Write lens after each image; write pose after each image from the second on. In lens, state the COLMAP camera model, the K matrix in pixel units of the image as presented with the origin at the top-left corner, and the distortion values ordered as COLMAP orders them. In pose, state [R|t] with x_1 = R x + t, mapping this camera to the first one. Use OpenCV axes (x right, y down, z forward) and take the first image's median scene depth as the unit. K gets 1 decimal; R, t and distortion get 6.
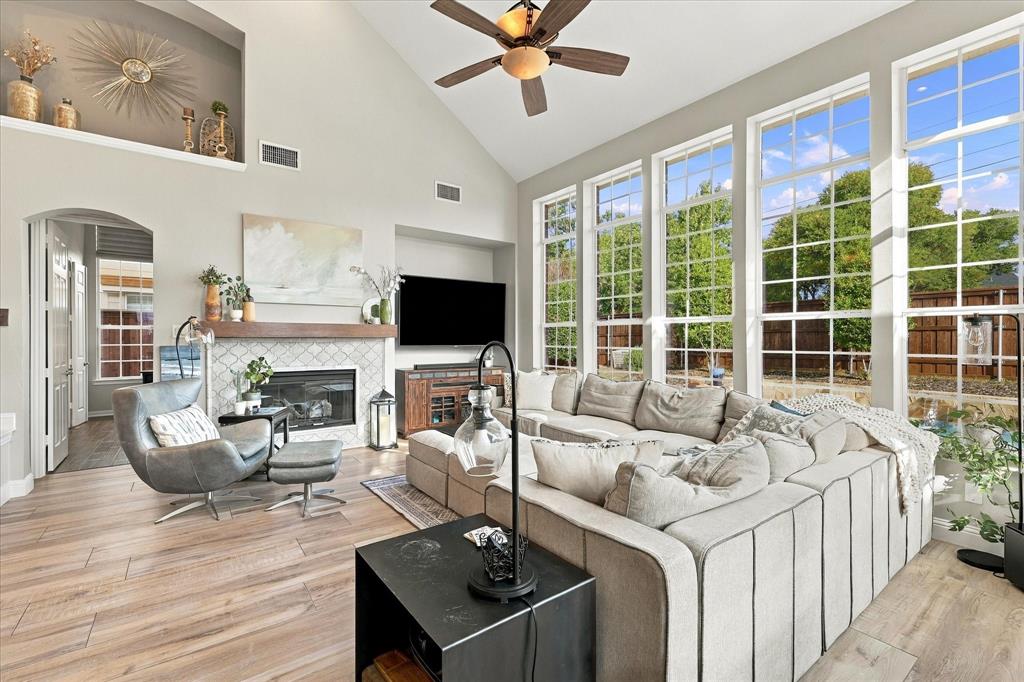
lens RADIAL K [[450.9, 0, 517.2], [0, 450.9, 341.0], [0, 0, 1]] dist [-0.000538, 0.000024]
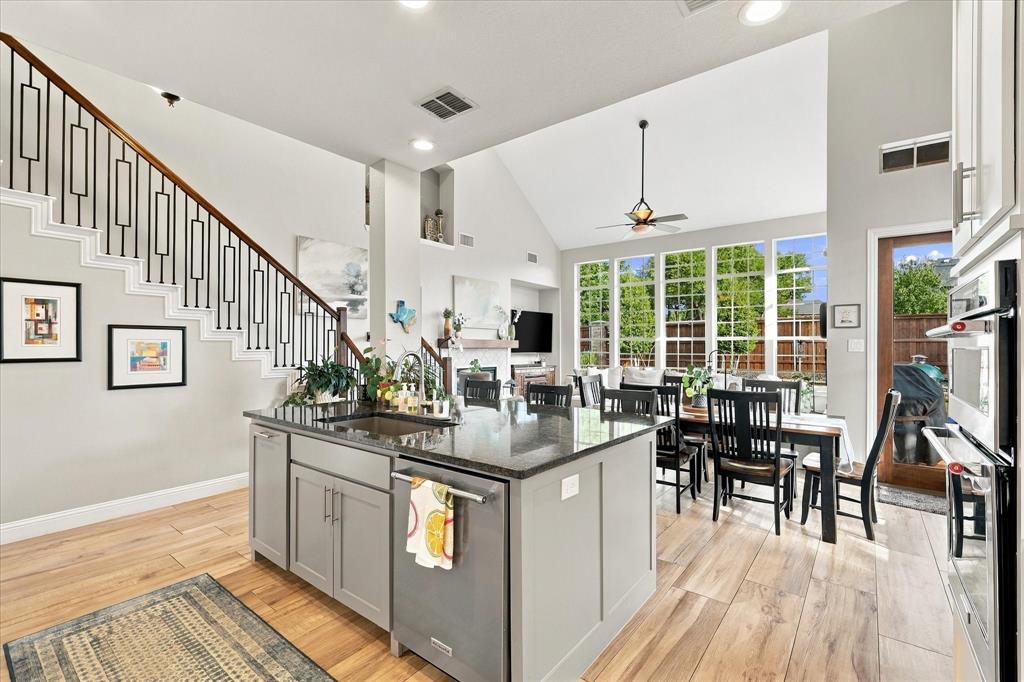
lens RADIAL K [[451.9, 0, 513.9], [0, 451.9, 347.5], [0, 0, 1]] dist [-0.020717, 0.000108]
pose [[0.965043, 0.001144, 0.262090, -0.778973], [-0.000094, 0.999992, -0.004017, -0.002072], [-0.262093, 0.003851, 0.965035, -0.667024]]
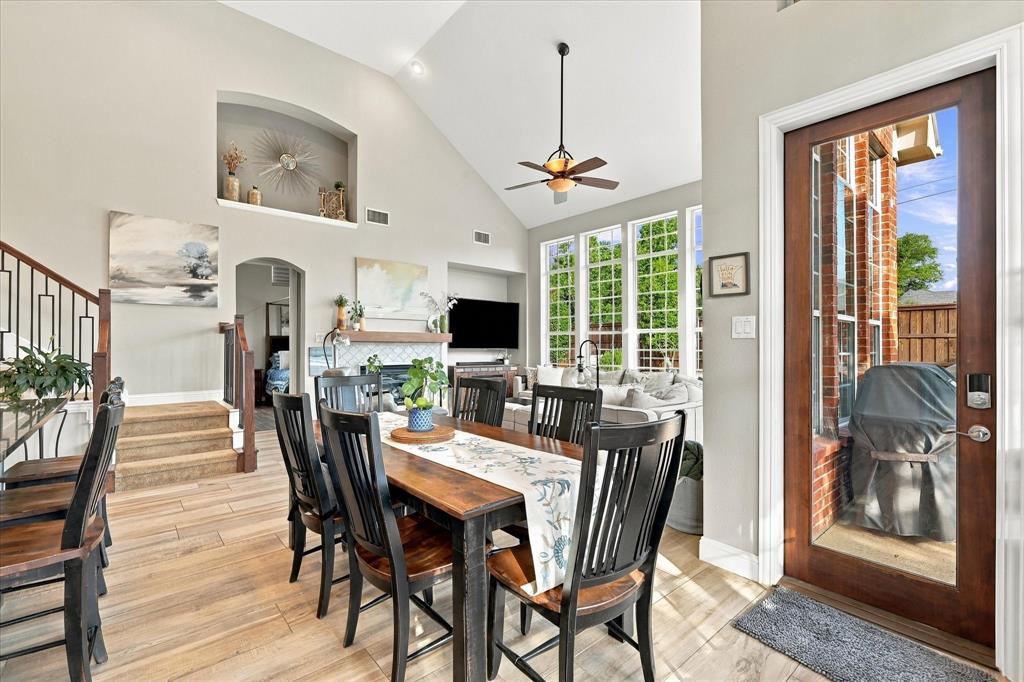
lens RADIAL K [[451.9, 0, 513.9], [0, 451.9, 347.5], [0, 0, 1]] dist [-0.020717, 0.000108]
pose [[0.997400, 0.001495, 0.072045, -0.187211], [-0.001250, 0.999993, -0.003446, 0.014356], [-0.072050, 0.003347, 0.997395, -0.470164]]
